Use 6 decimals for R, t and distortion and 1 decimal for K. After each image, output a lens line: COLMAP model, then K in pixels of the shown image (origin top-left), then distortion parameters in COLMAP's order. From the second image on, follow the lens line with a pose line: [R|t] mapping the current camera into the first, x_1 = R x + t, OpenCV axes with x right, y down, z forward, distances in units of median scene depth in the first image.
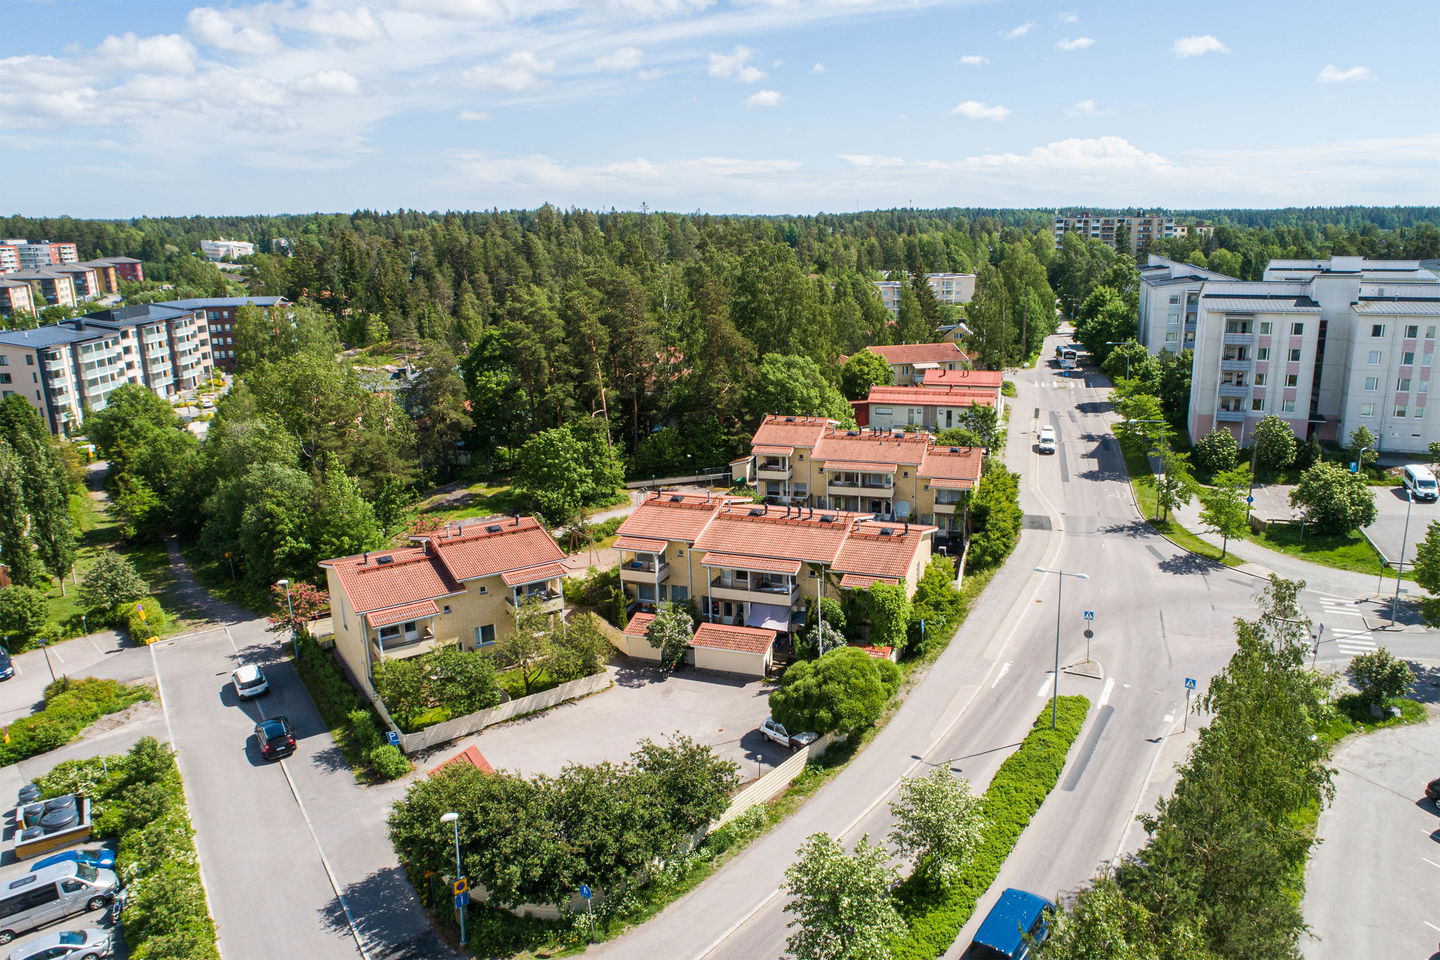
lens RADIAL K [[1015.7, 0, 829.8], [0, 1015.7, 480.9], [0, 0, 1]] dist [-0.002298, -0.002095]
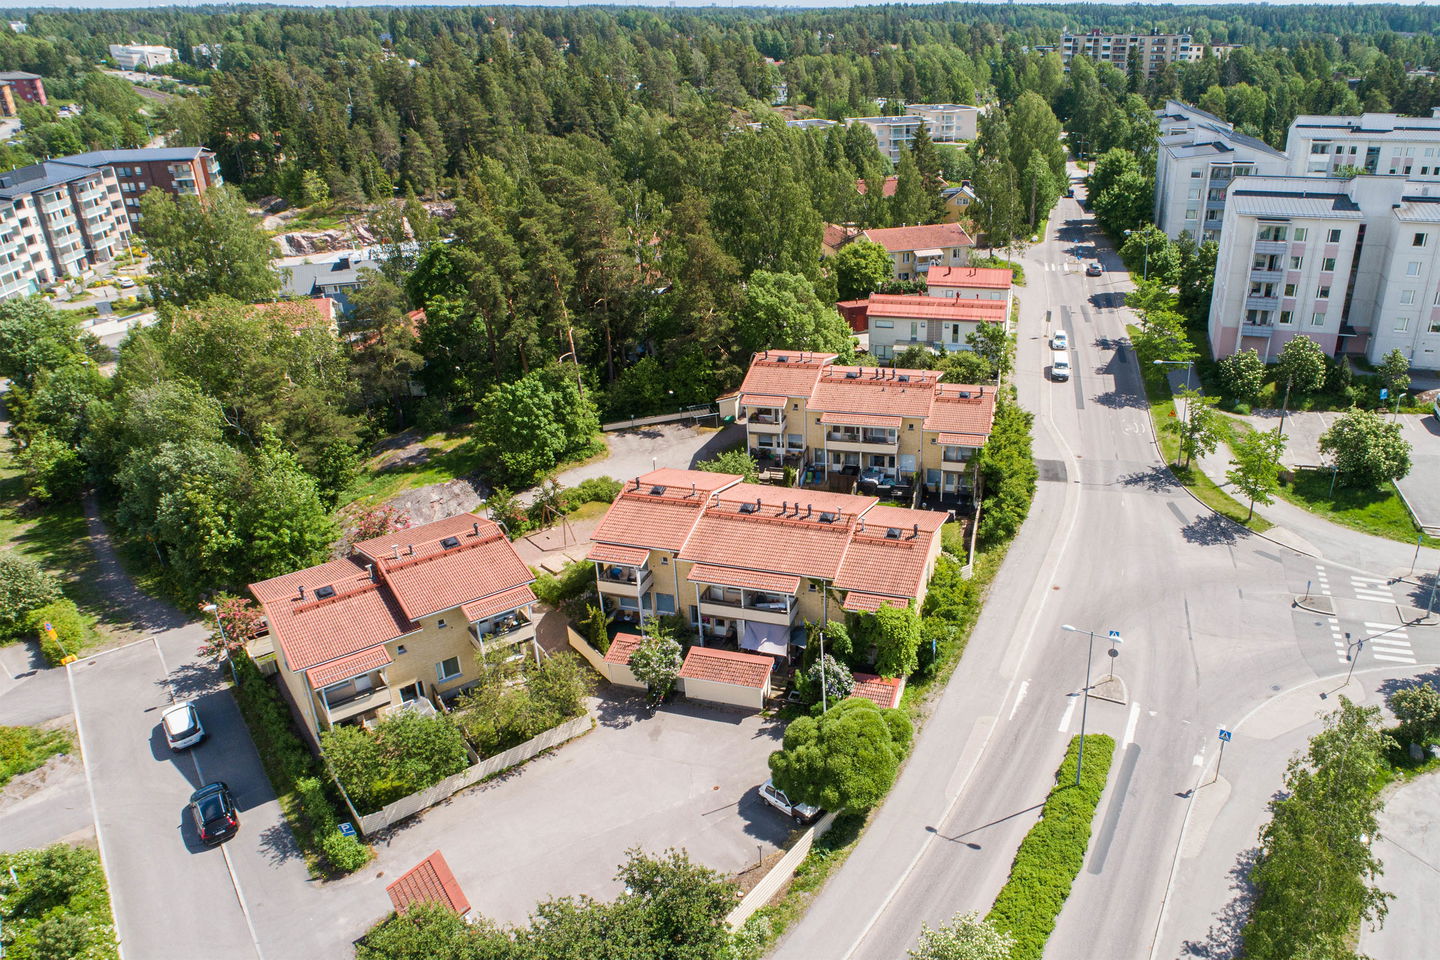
lens RADIAL K [[1033.3, 0, 875.7], [0, 1033.3, 476.0], [0, 0, 1]] dist [-0.002293, 0.001083]
pose [[0.998636, -0.014204, 0.050244, -0.004317], [0.005374, 0.985135, 0.171700, -0.121655], [-0.051936, -0.171195, 0.983867, 0.080391]]
